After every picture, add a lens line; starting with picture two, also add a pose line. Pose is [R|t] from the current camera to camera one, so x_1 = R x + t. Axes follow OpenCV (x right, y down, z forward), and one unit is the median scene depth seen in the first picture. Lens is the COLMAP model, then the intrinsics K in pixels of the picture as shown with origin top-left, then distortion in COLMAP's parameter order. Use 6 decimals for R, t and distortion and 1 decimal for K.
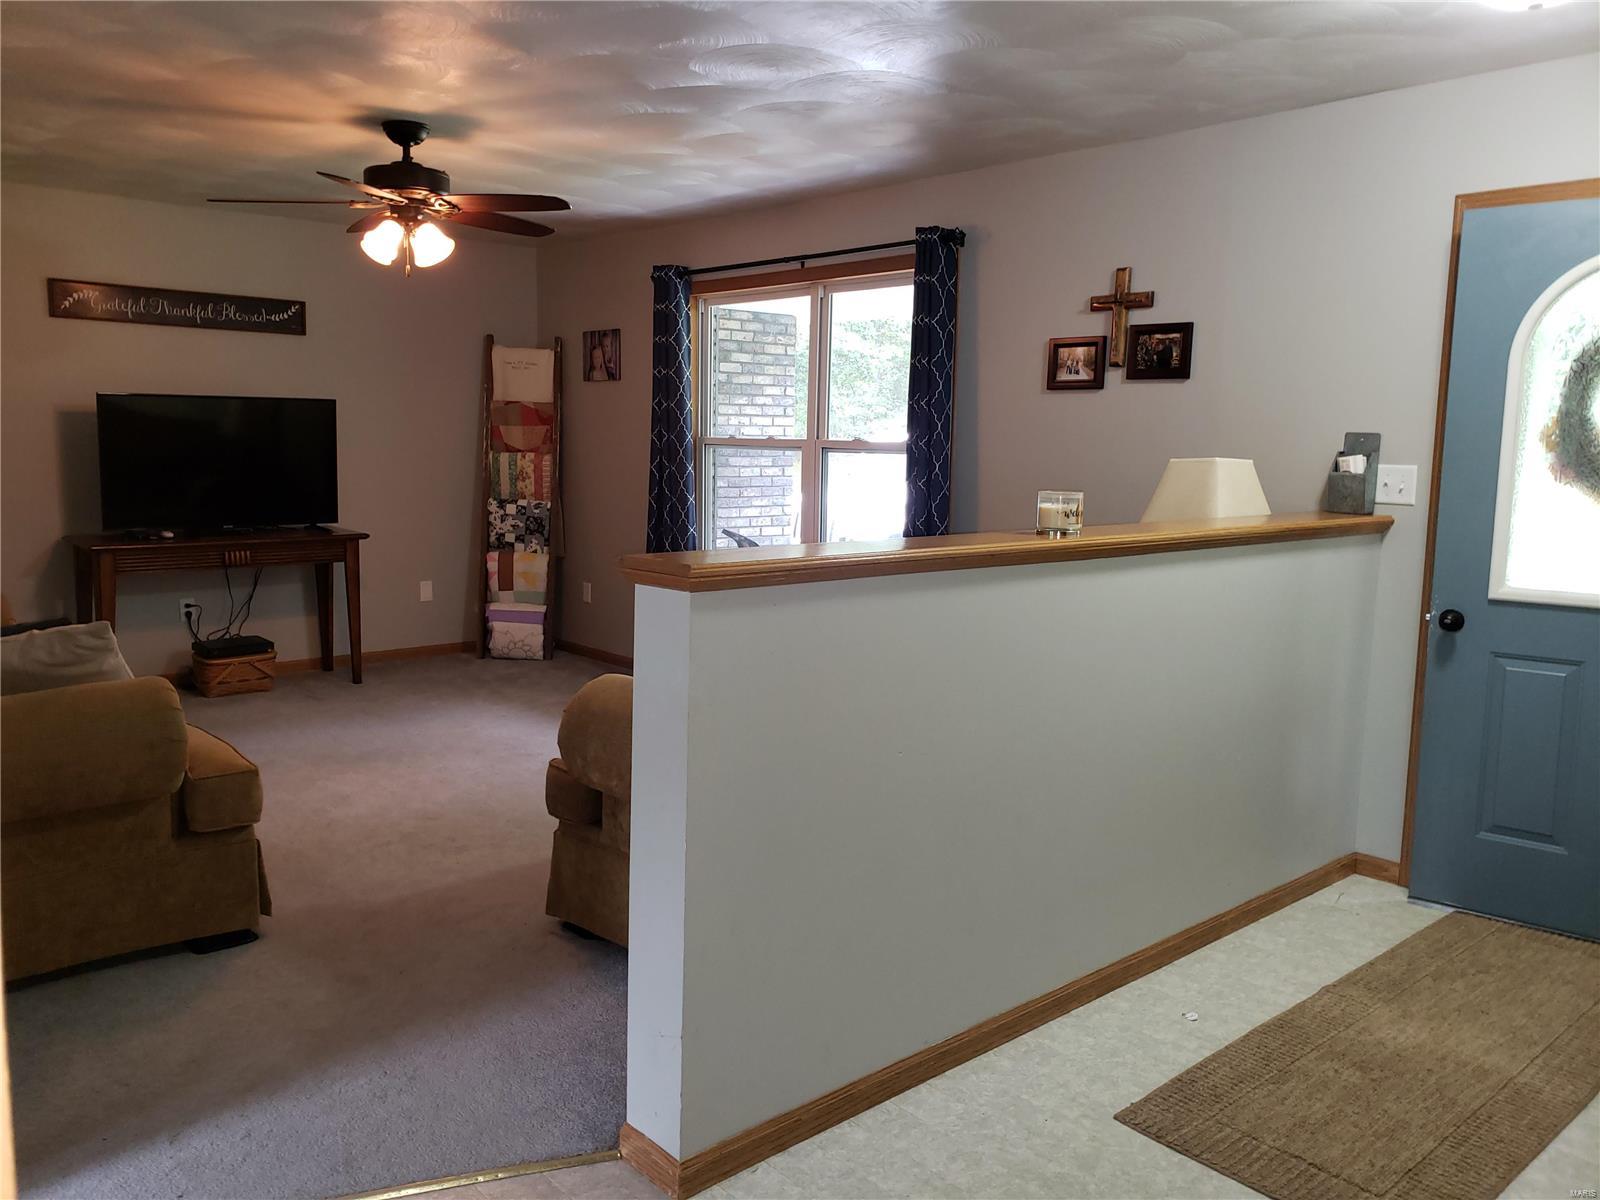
lens RADIAL K [[1244.1, 0, 800.7], [0, 1244.1, 598.5], [0, 0, 1]] dist [0.045767, -0.005613]
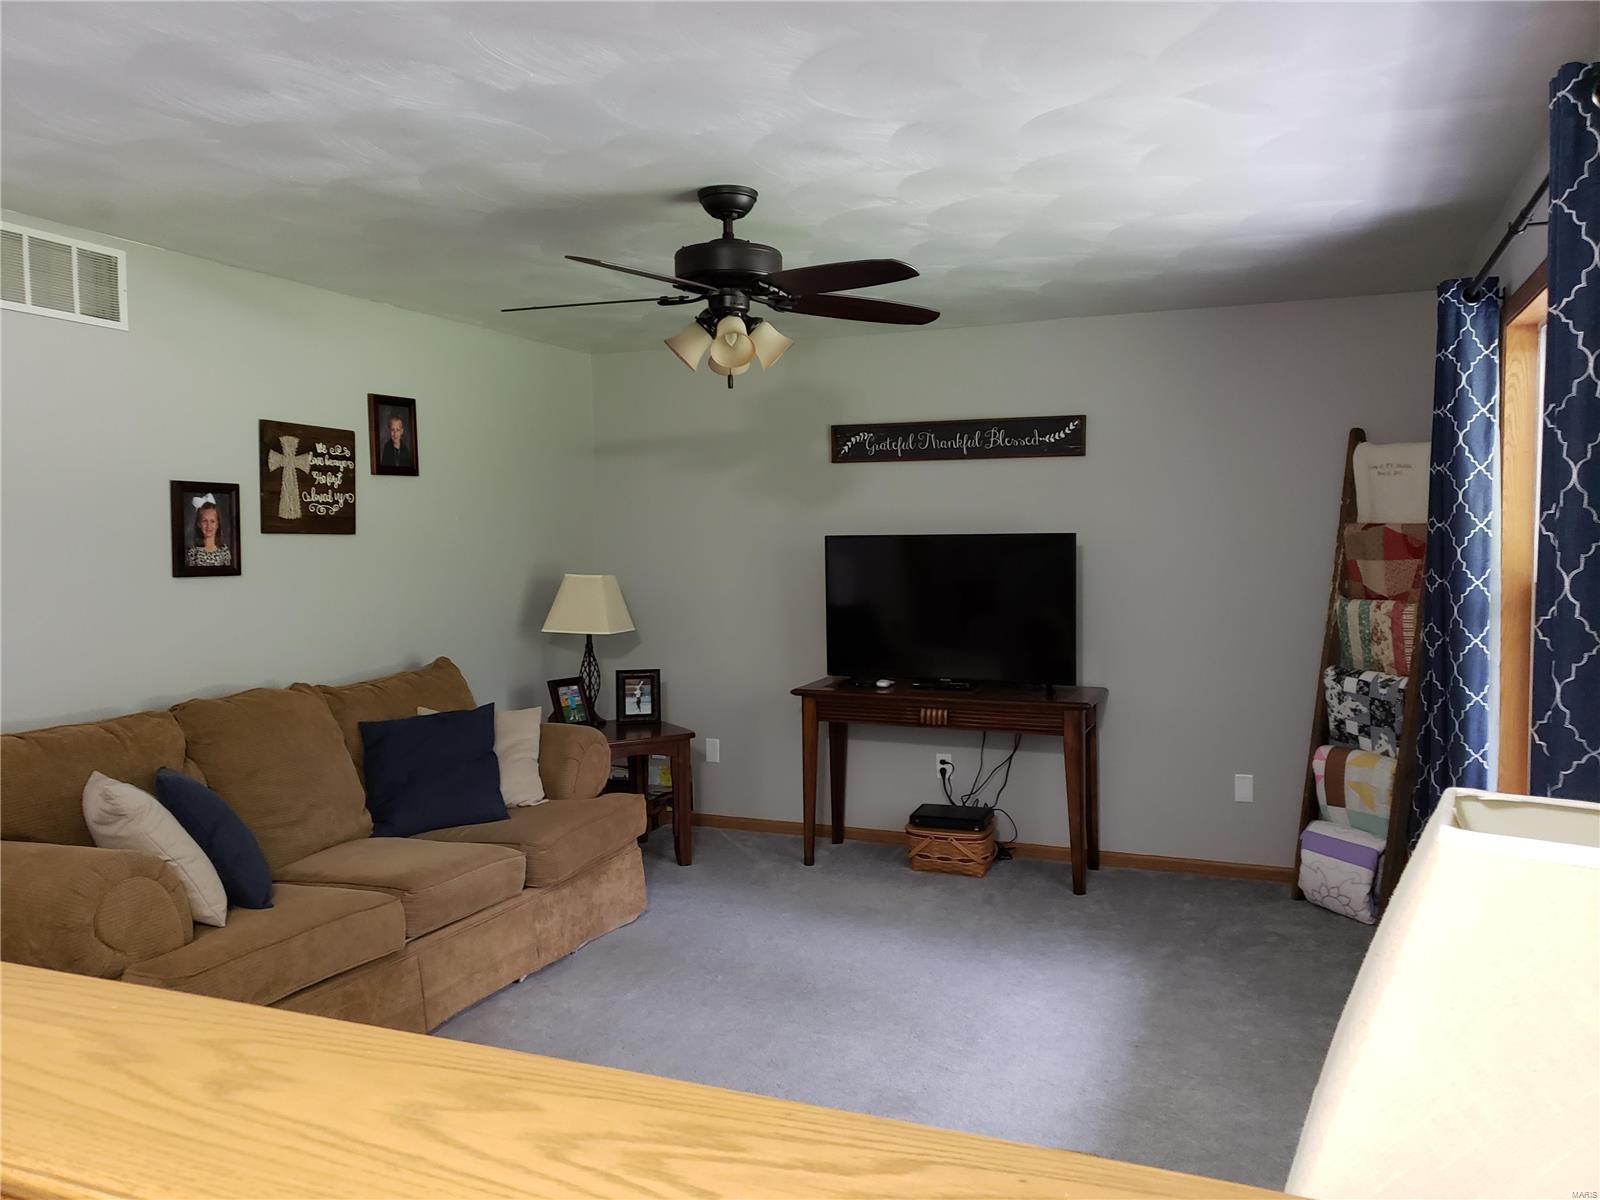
lens RADIAL K [[1244.1, 0, 798.6], [0, 1244.1, 600.7], [0, 0, 1]] dist [0.045767, -0.005613]
pose [[0.424363, 0.026868, -0.905093, 0.245568], [-0.109824, 0.993708, -0.021994, -0.069039], [0.898807, 0.108734, 0.424644, 0.447310]]
